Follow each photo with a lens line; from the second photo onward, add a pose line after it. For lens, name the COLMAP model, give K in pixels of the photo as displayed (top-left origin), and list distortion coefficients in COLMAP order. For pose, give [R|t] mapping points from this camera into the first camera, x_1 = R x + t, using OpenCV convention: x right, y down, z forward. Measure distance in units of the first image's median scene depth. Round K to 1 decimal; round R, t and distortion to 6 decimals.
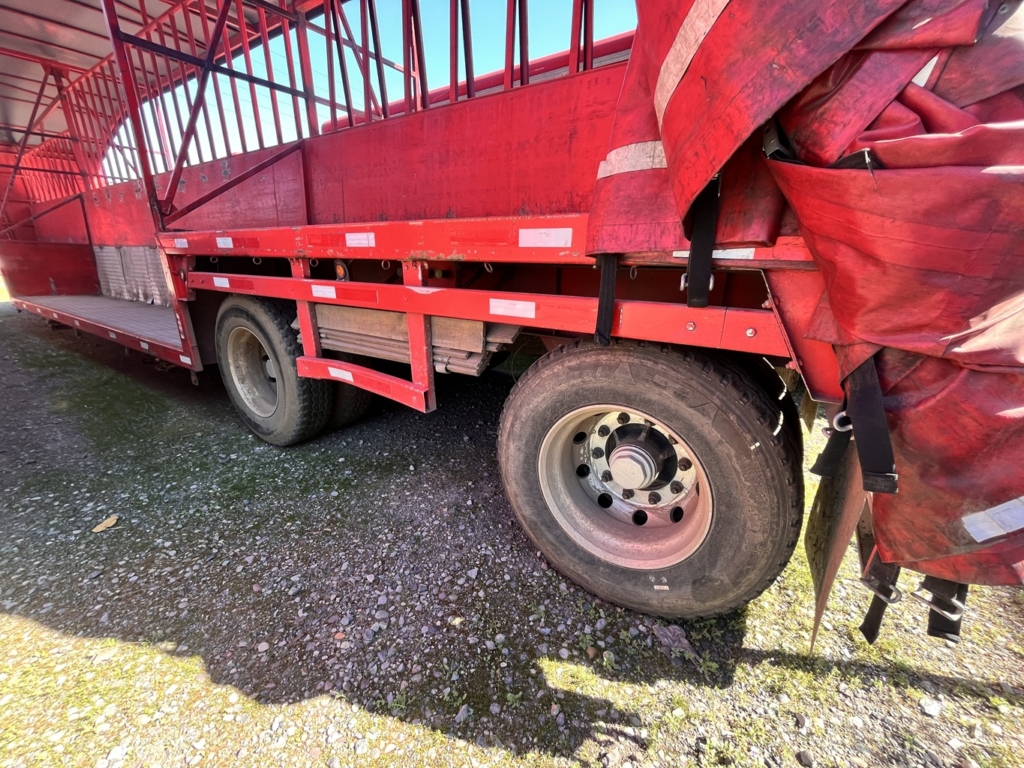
lens RADIAL K [[416.8, 0, 511.0], [0, 416.8, 386.0], [0, 0, 1]] dist [-0.004158, 0.000671]
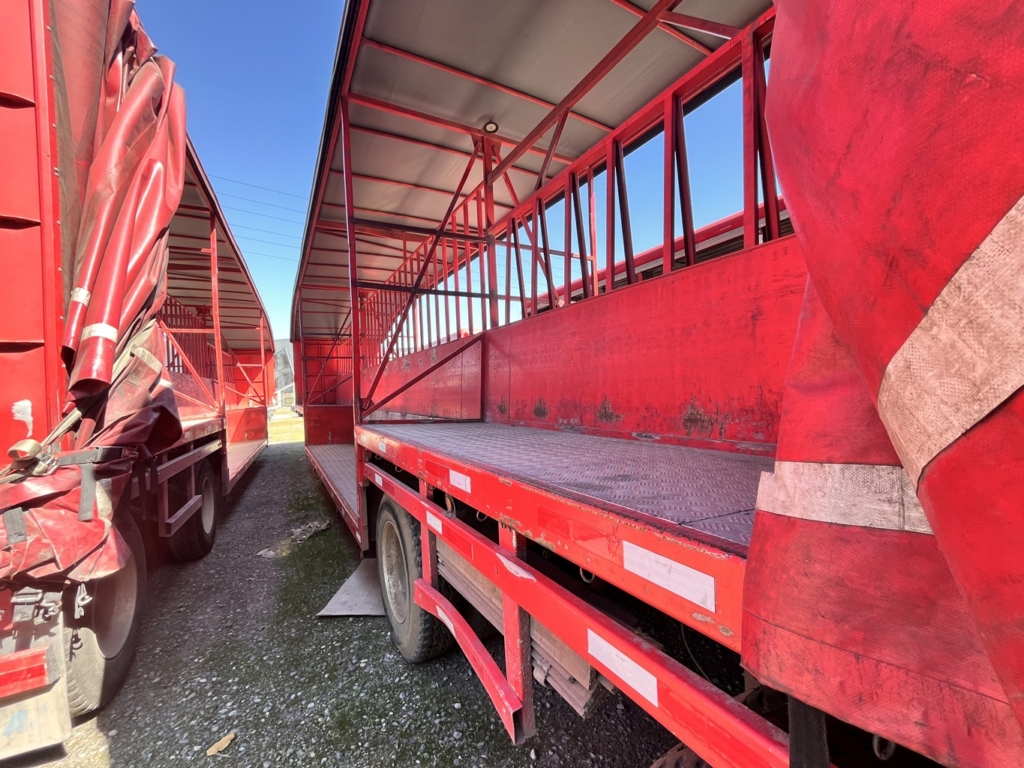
lens RADIAL K [[416.8, 0, 512.1], [0, 416.8, 388.3], [0, 0, 1]] dist [-0.004158, 0.000671]
pose [[0.893870, -0.039819, -0.446554, 0.084796], [-0.096563, 0.955570, -0.278499, -0.226679], [0.437804, 0.292062, 0.850310, 0.206169]]
